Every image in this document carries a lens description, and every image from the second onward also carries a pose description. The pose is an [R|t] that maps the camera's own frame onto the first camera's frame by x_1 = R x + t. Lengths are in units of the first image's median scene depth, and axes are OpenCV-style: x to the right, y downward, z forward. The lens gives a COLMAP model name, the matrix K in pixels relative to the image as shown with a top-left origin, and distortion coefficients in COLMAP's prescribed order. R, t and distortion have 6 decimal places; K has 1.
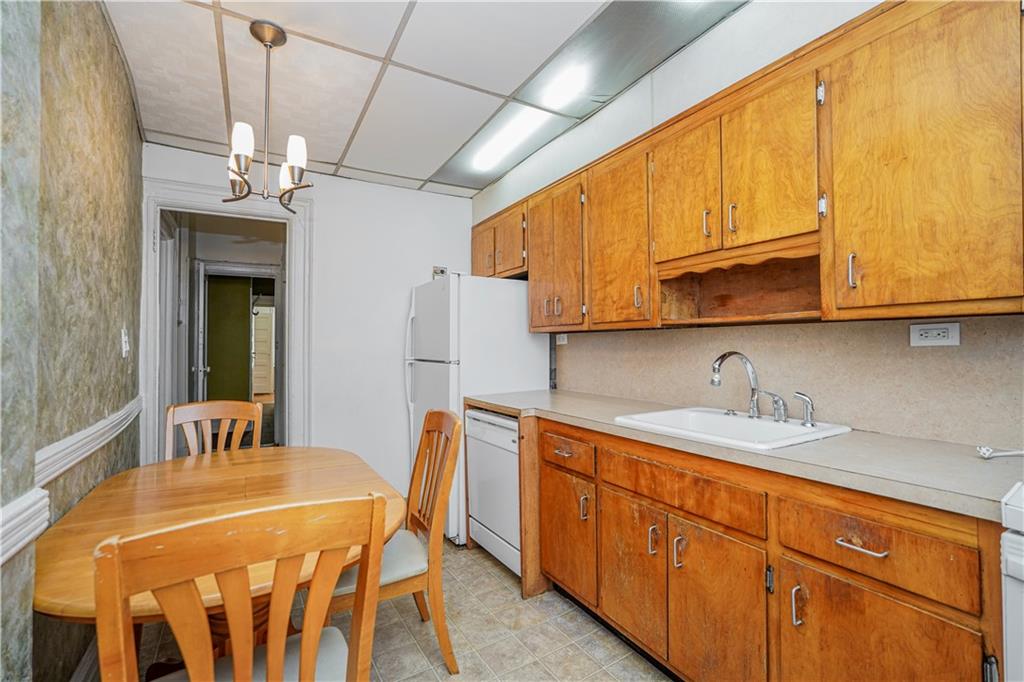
lens RADIAL K [[448.6, 0, 513.2], [0, 448.6, 342.3], [0, 0, 1]] dist [-0.019162, 0.010543]
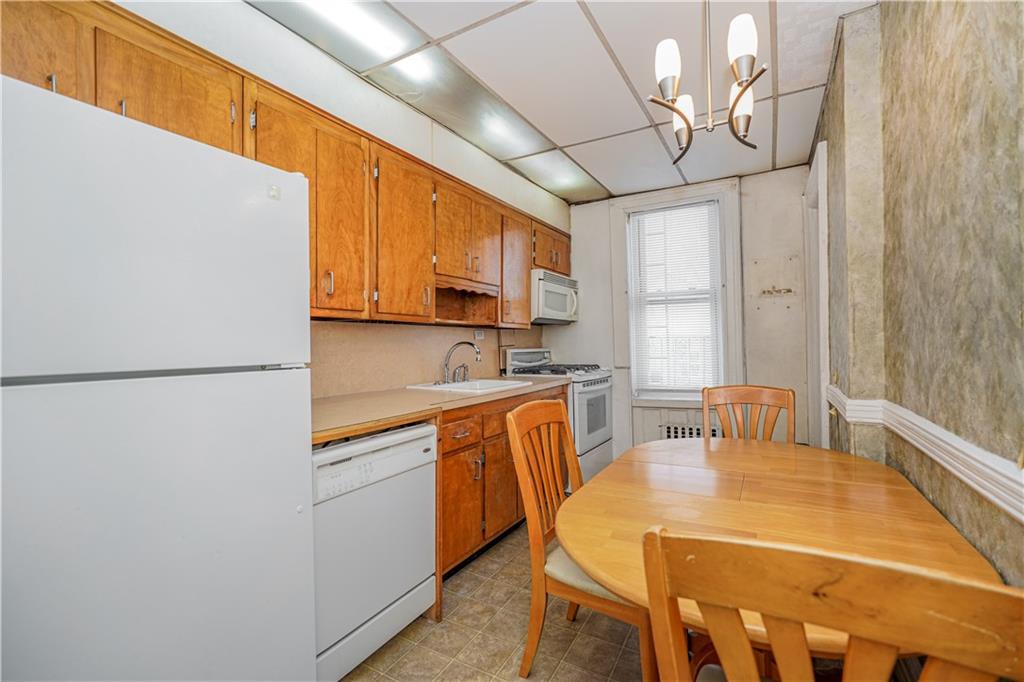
lens RADIAL K [[448.6, 0, 513.2], [0, 448.6, 342.3], [0, 0, 1]] dist [-0.019162, 0.010543]
pose [[-0.495353, 0.012990, 0.868594, -0.816299], [0.008450, 0.999913, -0.010135, 0.033173], [-0.868650, 0.002319, -0.495420, 1.303421]]
